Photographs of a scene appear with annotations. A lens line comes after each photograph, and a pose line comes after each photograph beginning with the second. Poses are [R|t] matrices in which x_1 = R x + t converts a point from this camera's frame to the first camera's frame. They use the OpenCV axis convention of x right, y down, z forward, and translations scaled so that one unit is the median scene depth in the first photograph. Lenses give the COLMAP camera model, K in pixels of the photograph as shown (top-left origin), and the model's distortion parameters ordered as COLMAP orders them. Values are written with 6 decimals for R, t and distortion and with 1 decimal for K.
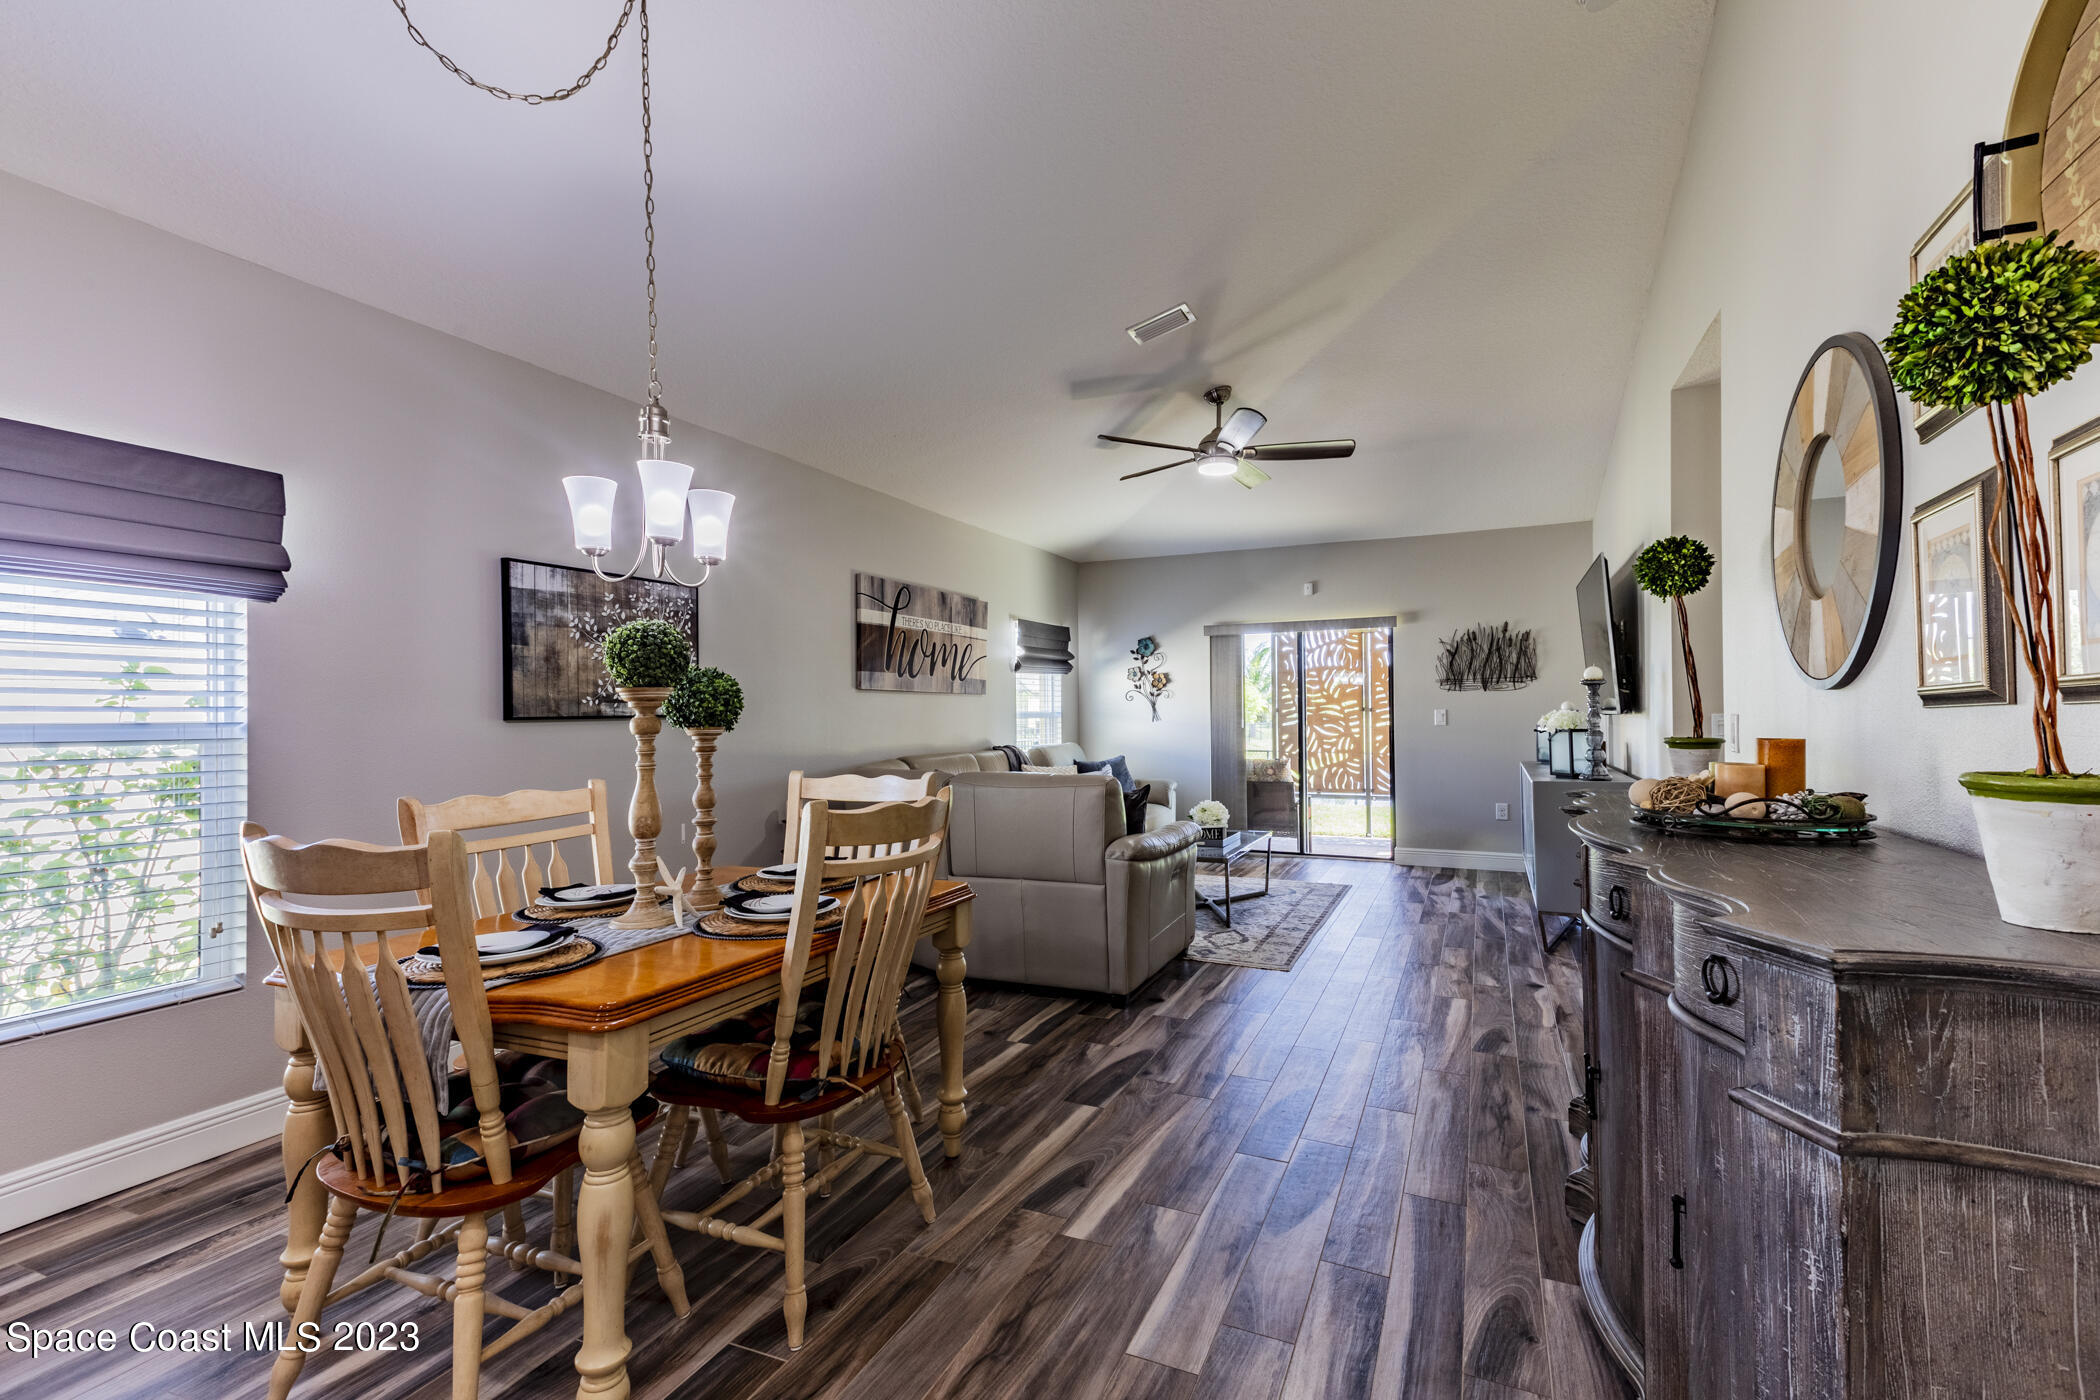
lens RADIAL K [[870.6, 0, 1069.6], [0, 870.6, 694.3], [0, 0, 1]] dist [0.074572, -0.021159]
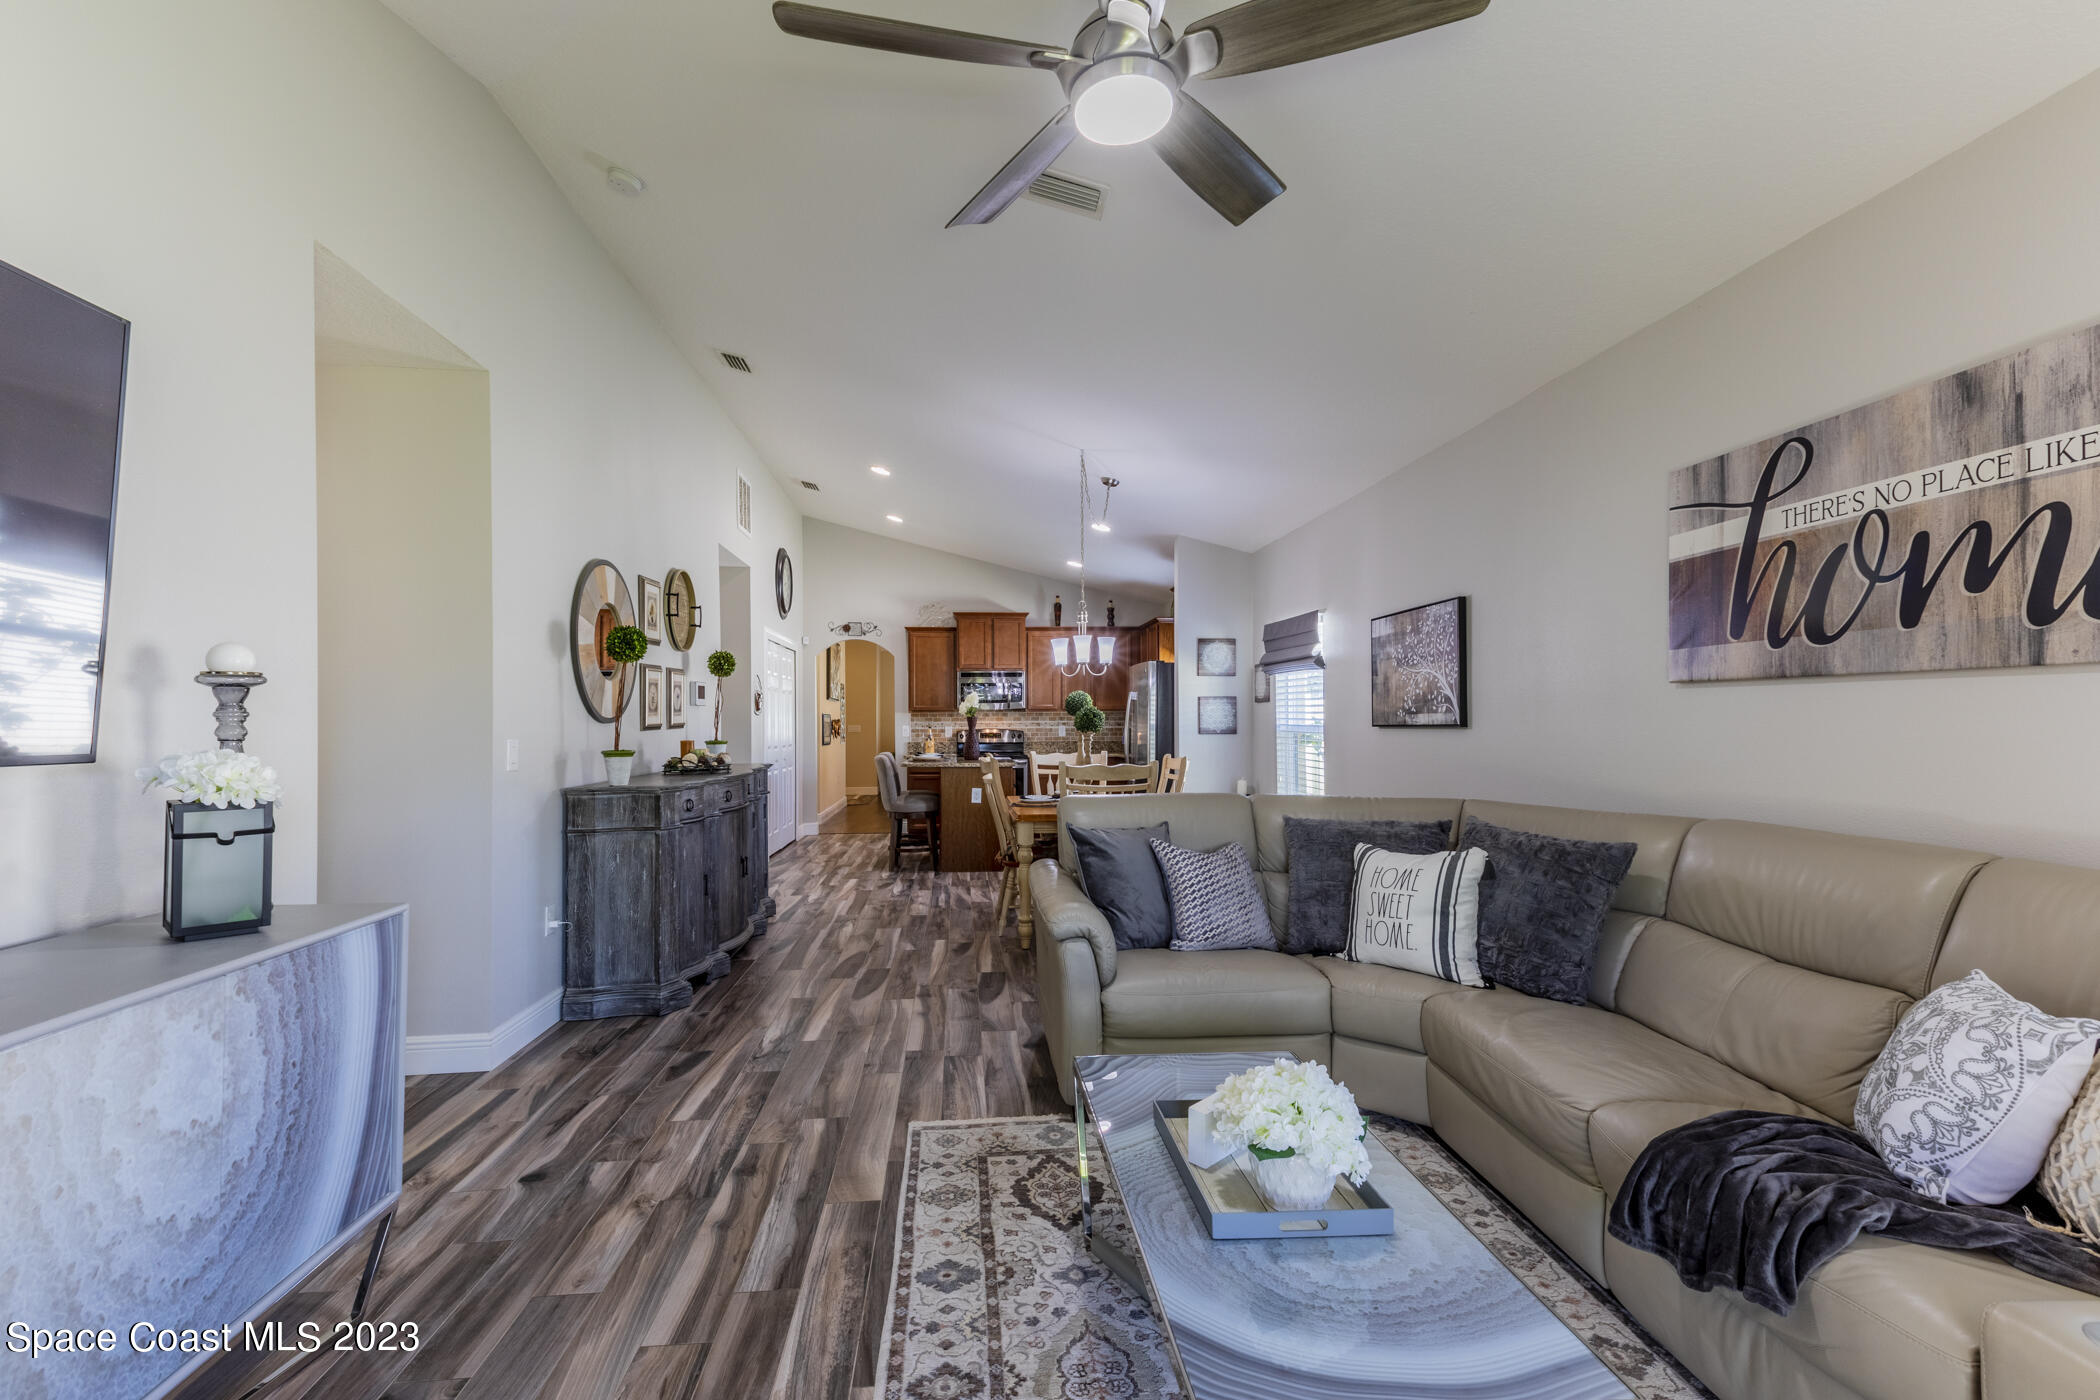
lens RADIAL K [[964.9, 0, 1048.4], [0, 964.9, 727.1], [0, 0, 1]] dist [0.001507, -0.000002]
pose [[-0.868965, 0.015598, -0.494628, 0.499115], [0.021777, 0.999740, -0.006731, 0.021606], [0.494395, -0.016620, -0.869079, 1.643381]]
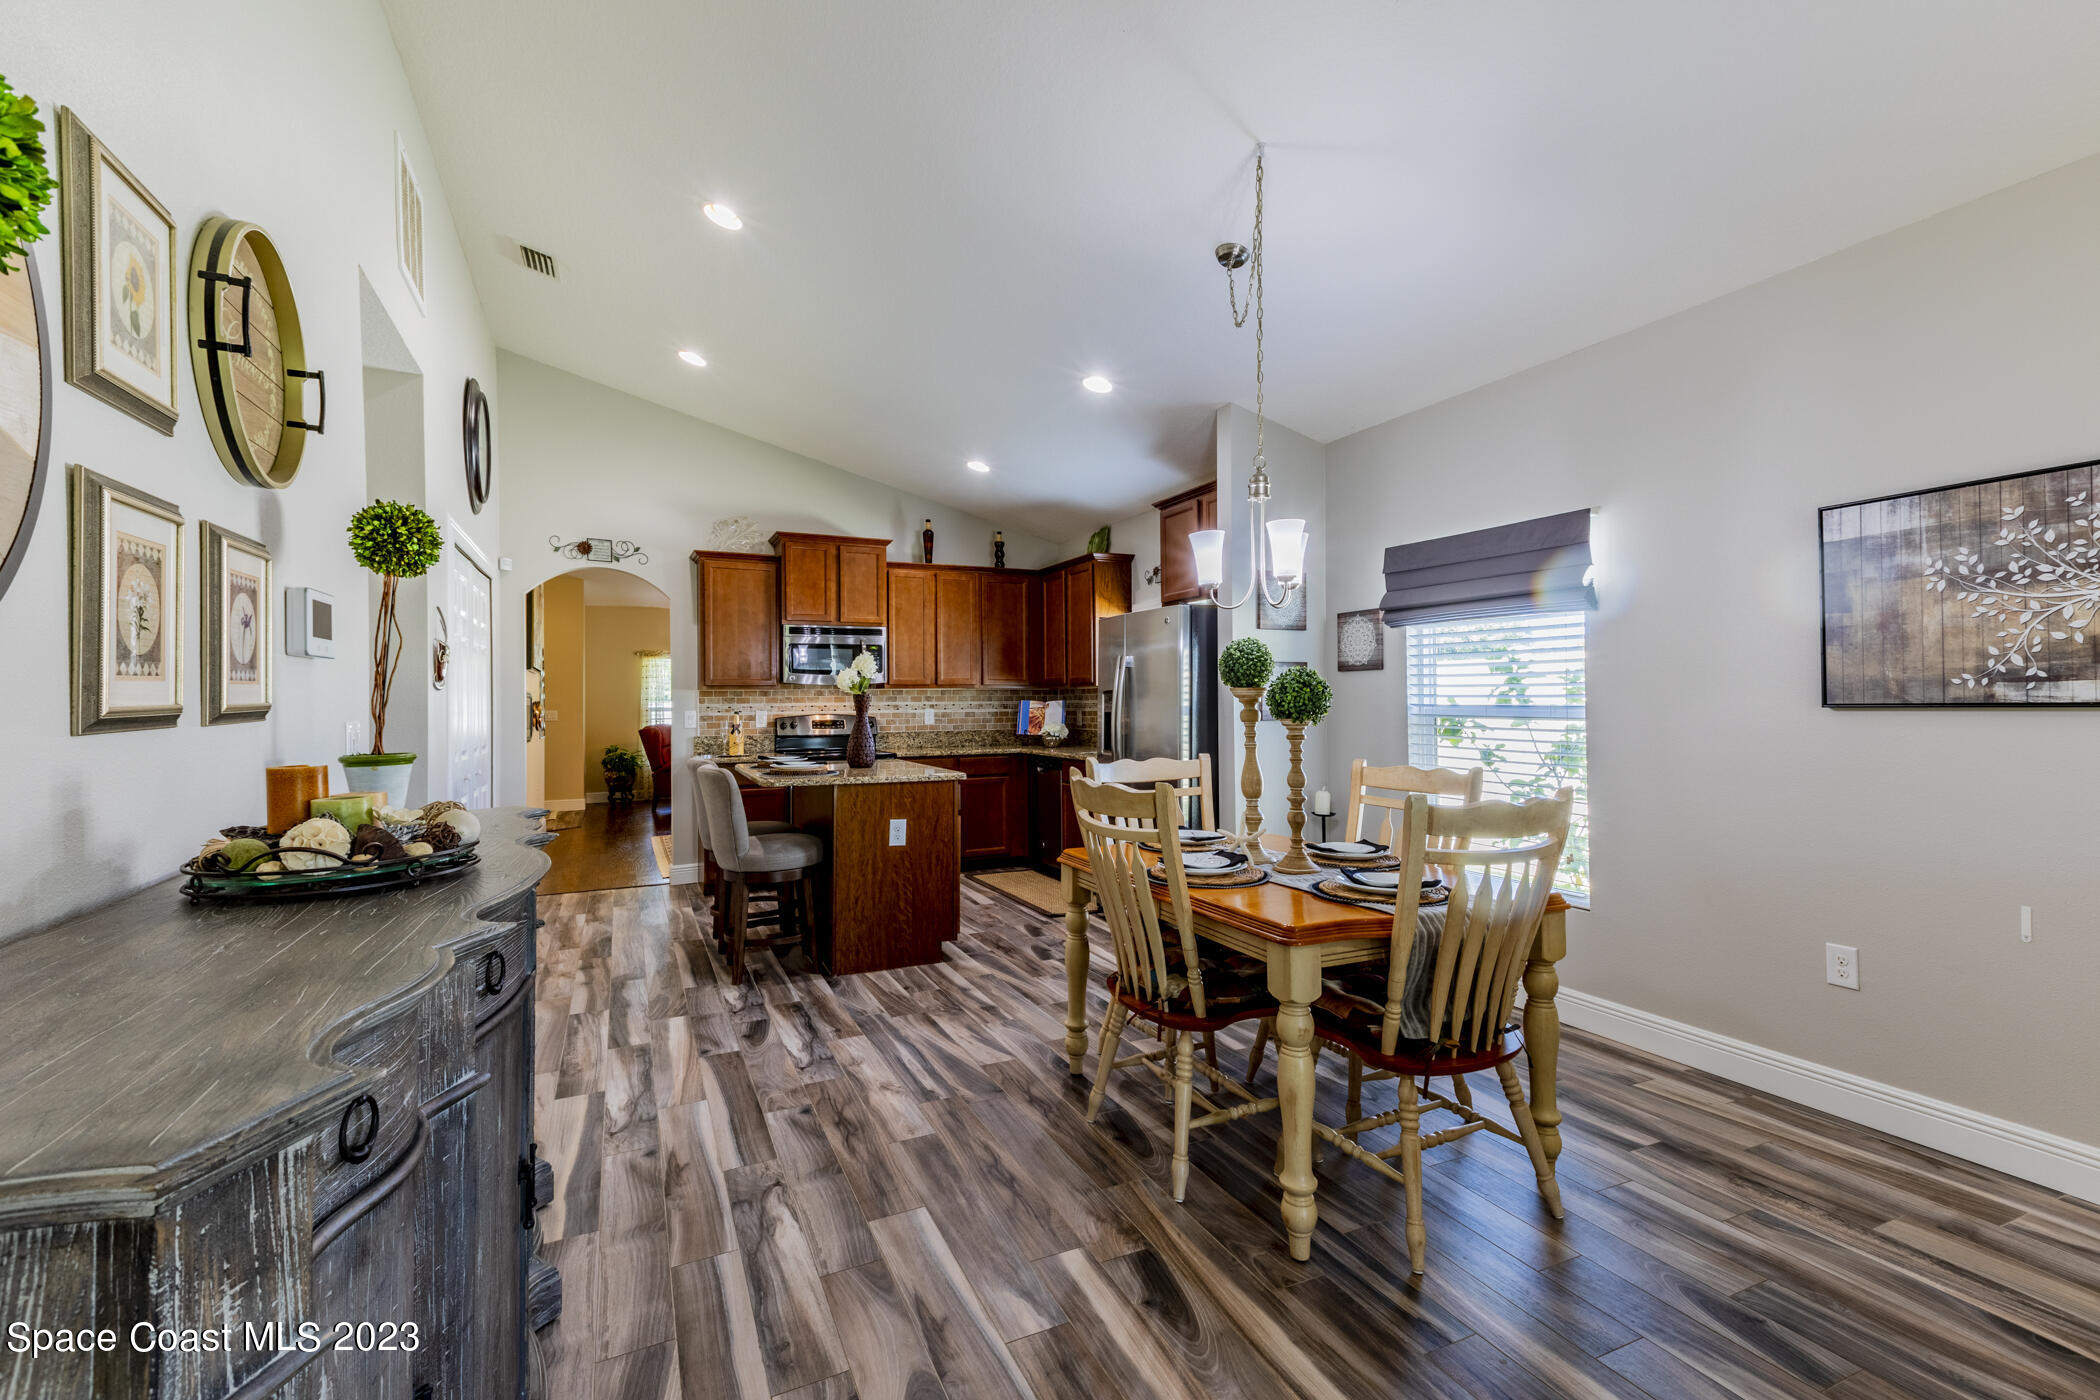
lens RADIAL K [[937.4, 0, 1049.4], [0, 937.4, 695.2], [0, 0, 1]] dist [0.051645, -0.019376]
pose [[-0.647641, 0.007987, -0.761904, 0.379673], [0.028104, 0.999515, -0.013412, 0.007489], [0.761427, -0.030099, -0.647551, 0.790653]]
